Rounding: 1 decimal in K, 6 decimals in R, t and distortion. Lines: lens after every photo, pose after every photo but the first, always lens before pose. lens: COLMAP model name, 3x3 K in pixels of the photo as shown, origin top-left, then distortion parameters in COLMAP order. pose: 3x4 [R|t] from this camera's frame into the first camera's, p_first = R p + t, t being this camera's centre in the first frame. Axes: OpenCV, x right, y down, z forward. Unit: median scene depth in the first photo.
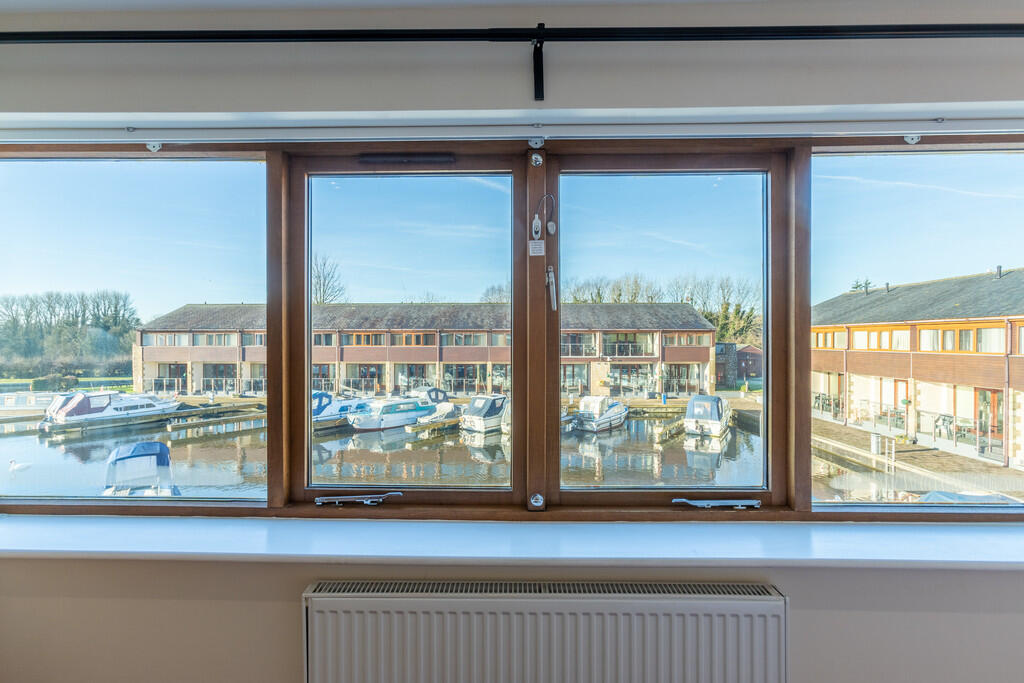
lens RADIAL K [[456.5, 0, 508.3], [0, 456.5, 340.0], [0, 0, 1]] dist [-0.008014, 0.004615]
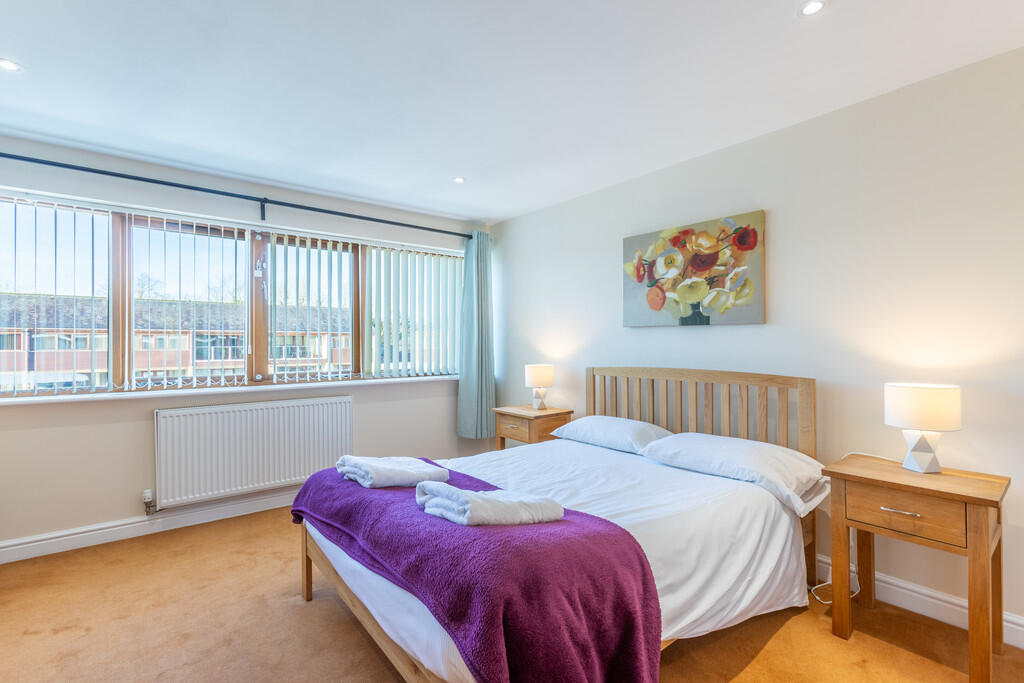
lens RADIAL K [[456.5, 0, 507.9], [0, 456.5, 342.0], [0, 0, 1]] dist [-0.008014, 0.004615]
pose [[0.769763, 0.001985, 0.638327, -0.421728], [0.004211, 0.999958, -0.008189, 0.174454], [-0.638316, 0.008992, 0.769722, -1.571326]]
